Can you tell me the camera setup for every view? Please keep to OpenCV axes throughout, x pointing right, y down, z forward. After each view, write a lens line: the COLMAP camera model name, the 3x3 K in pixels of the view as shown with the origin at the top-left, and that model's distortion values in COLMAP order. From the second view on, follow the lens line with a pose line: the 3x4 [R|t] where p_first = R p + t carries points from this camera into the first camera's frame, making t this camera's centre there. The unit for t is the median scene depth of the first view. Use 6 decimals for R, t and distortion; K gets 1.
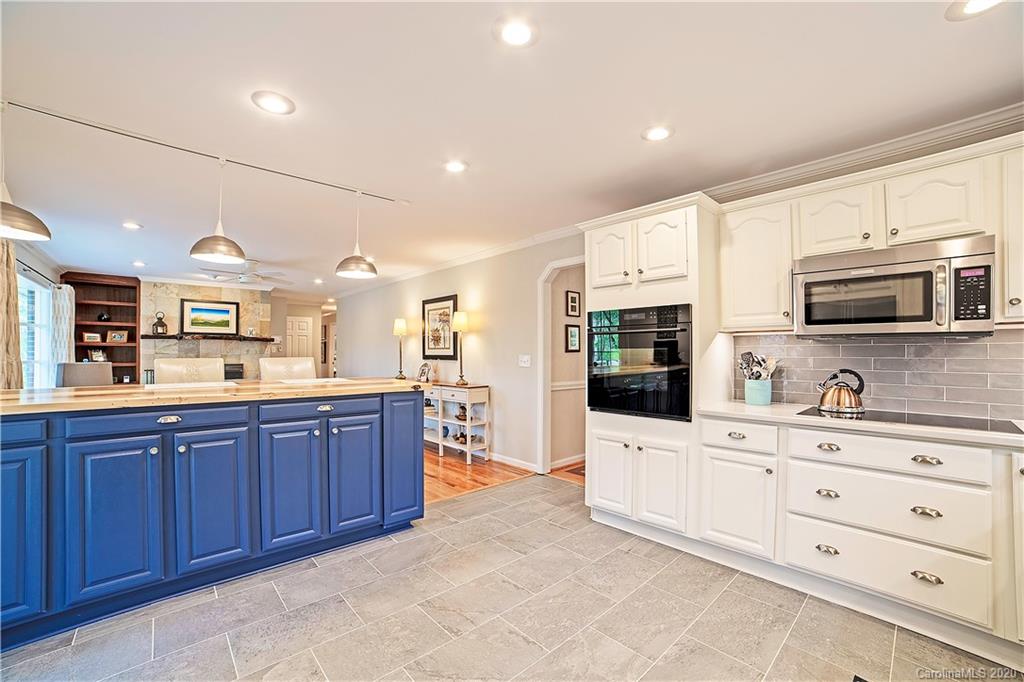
lens RADIAL K [[426.9, 0, 512.5], [0, 426.9, 349.5], [0, 0, 1]] dist [-0.093916, 0.025209]
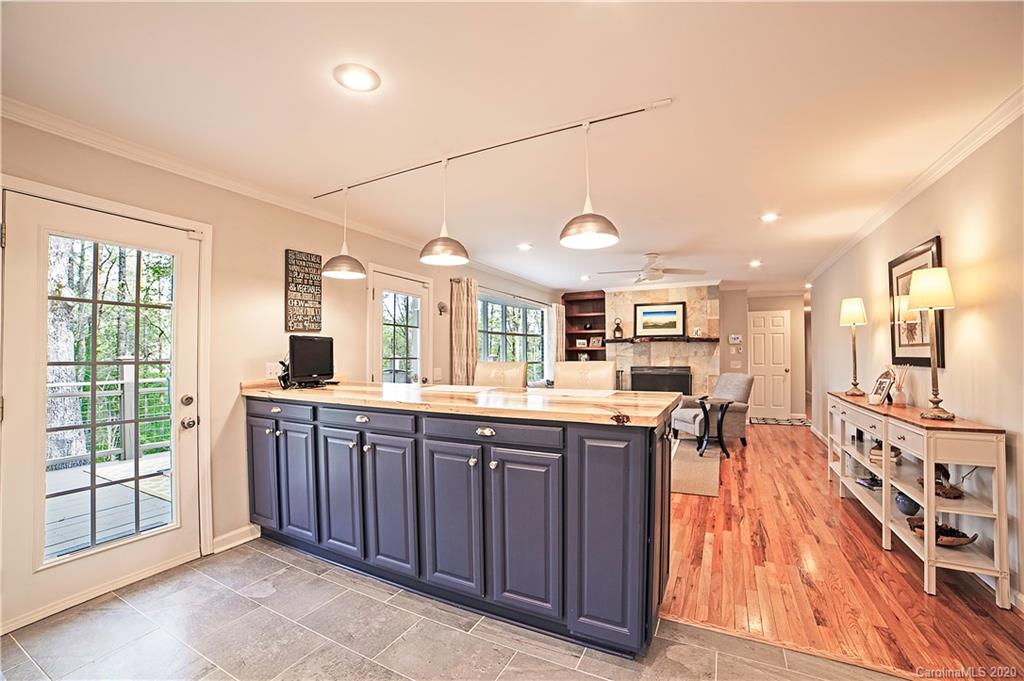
lens RADIAL K [[426.9, 0, 512.5], [0, 426.9, 349.0], [0, 0, 1]] dist [-0.093916, 0.025209]
pose [[0.336646, -0.016529, -0.941486, 0.121665], [0.013548, 0.999827, -0.012709, 0.001704], [0.941534, -0.008477, 0.336812, 0.339400]]
